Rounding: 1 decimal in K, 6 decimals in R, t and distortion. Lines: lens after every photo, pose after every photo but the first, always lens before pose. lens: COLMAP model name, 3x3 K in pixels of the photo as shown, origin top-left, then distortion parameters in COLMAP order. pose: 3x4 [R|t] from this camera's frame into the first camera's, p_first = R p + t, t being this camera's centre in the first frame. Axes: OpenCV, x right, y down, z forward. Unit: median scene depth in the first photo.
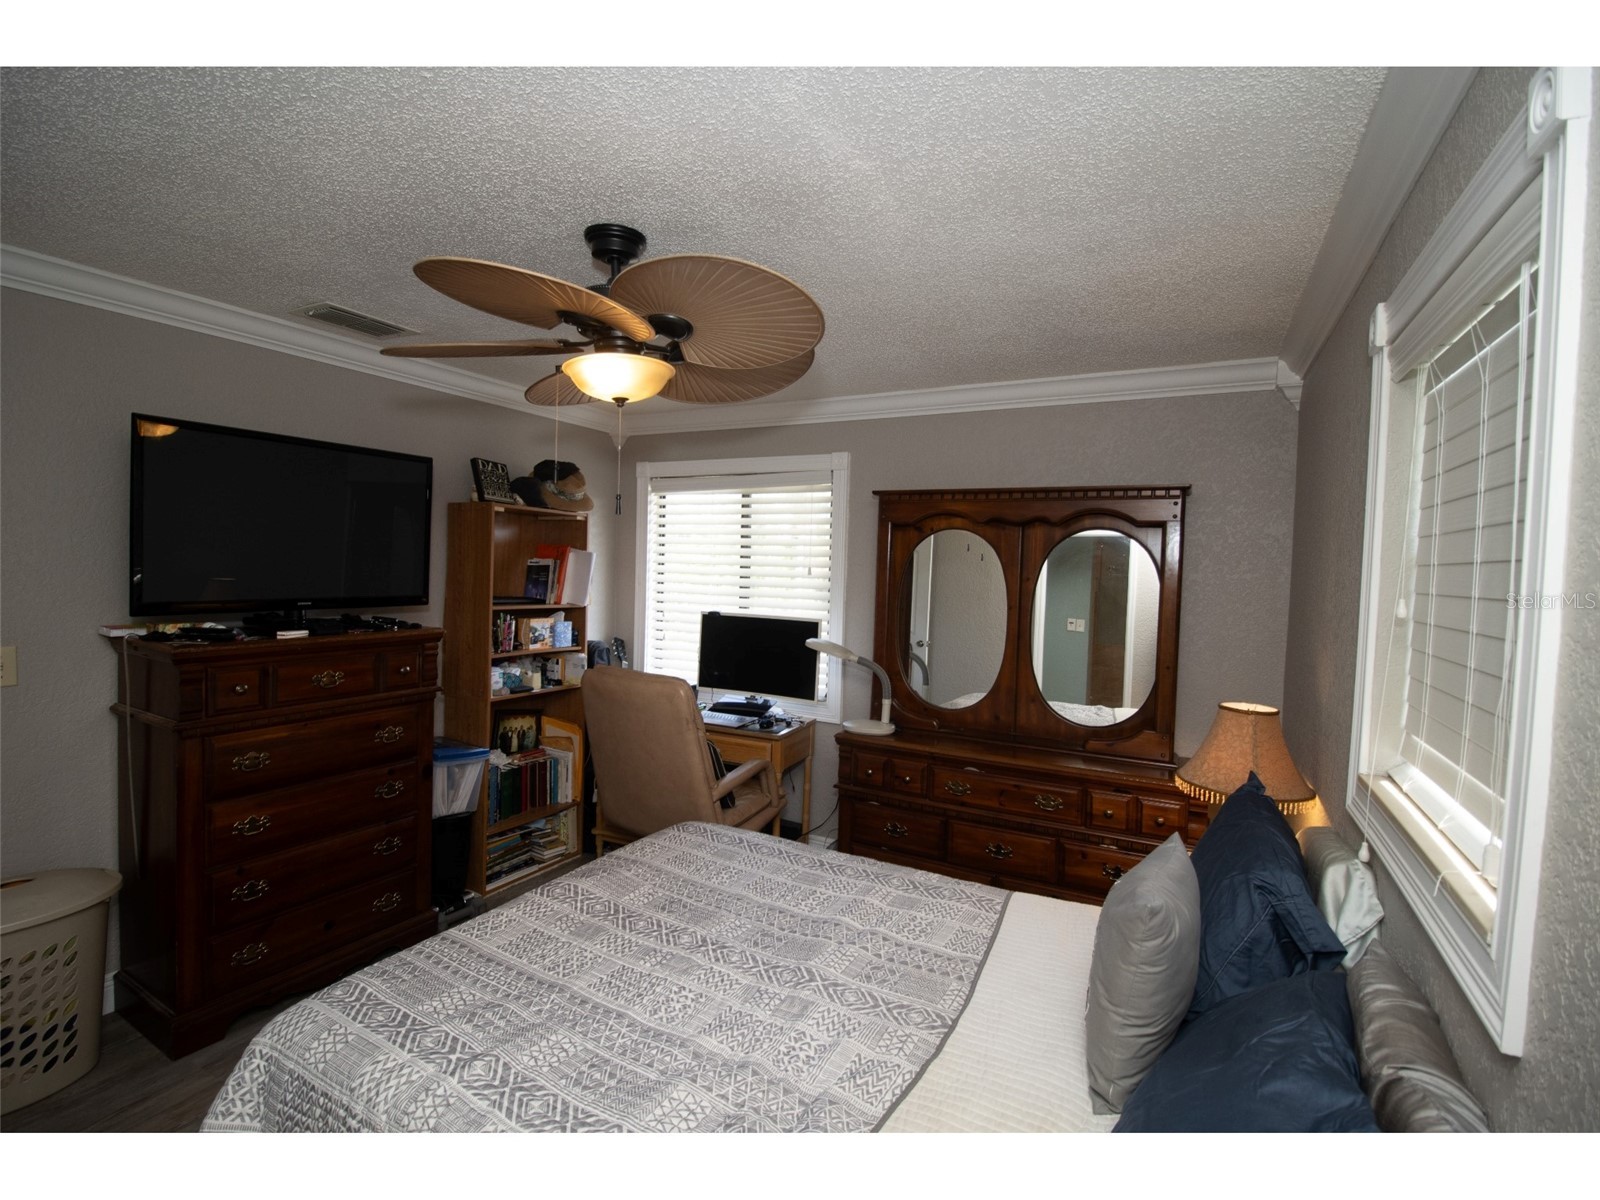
lens RADIAL K [[741.8, 0, 794.6], [0, 741.8, 592.6], [0, 0, 1]] dist [-0.002647, -0.011543]
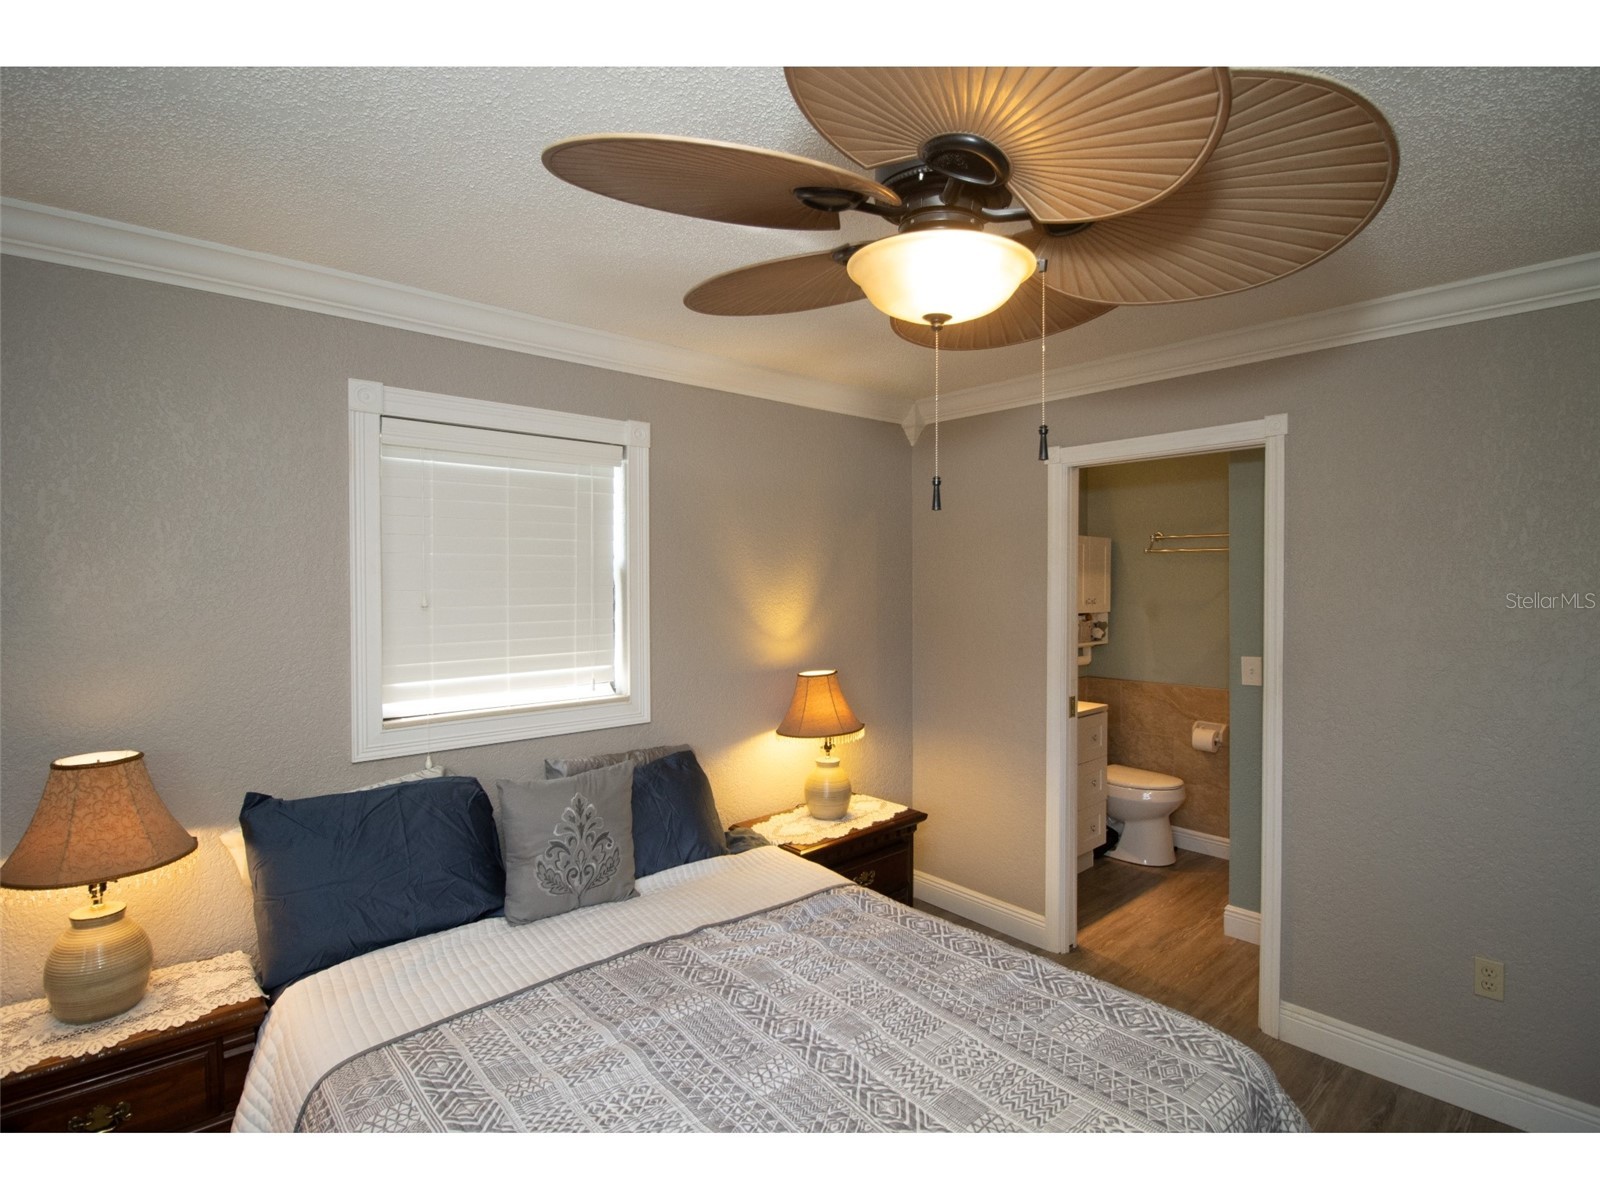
lens RADIAL K [[779.8, 0, 794.8], [0, 779.8, 591.7], [0, 0, 1]] dist [0.001011, -0.014657]
pose [[-0.936953, -0.033026, 0.347892, -0.239378], [-0.012491, 0.998053, 0.061106, -0.052534], [-0.349233, 0.052908, -0.935541, 1.109444]]
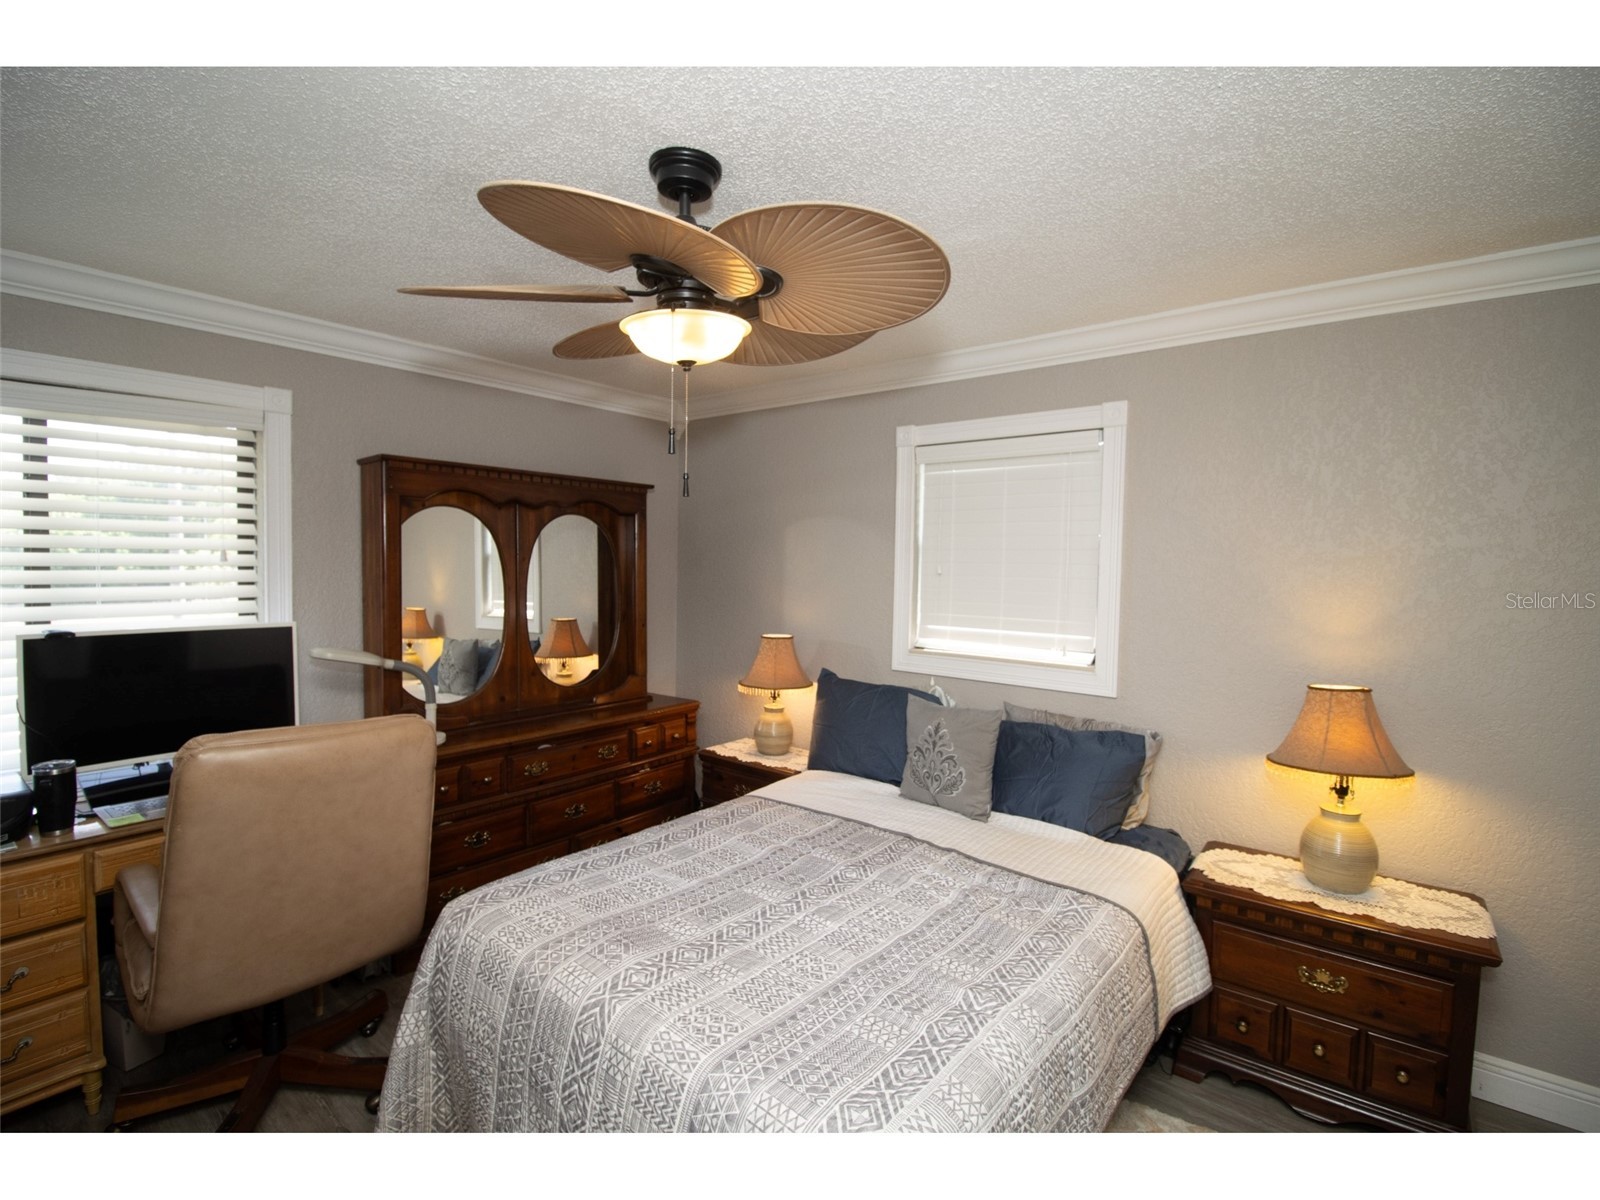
lens RADIAL K [[746.6, 0, 793.6], [0, 746.6, 600.1], [0, 0, 1]] dist [0.000006, -0.000054]
pose [[0.193919, -0.079887, 0.977760, -0.724785], [0.029455, 0.996704, 0.075593, -0.033295], [-0.980575, 0.014141, 0.195633, 0.484256]]
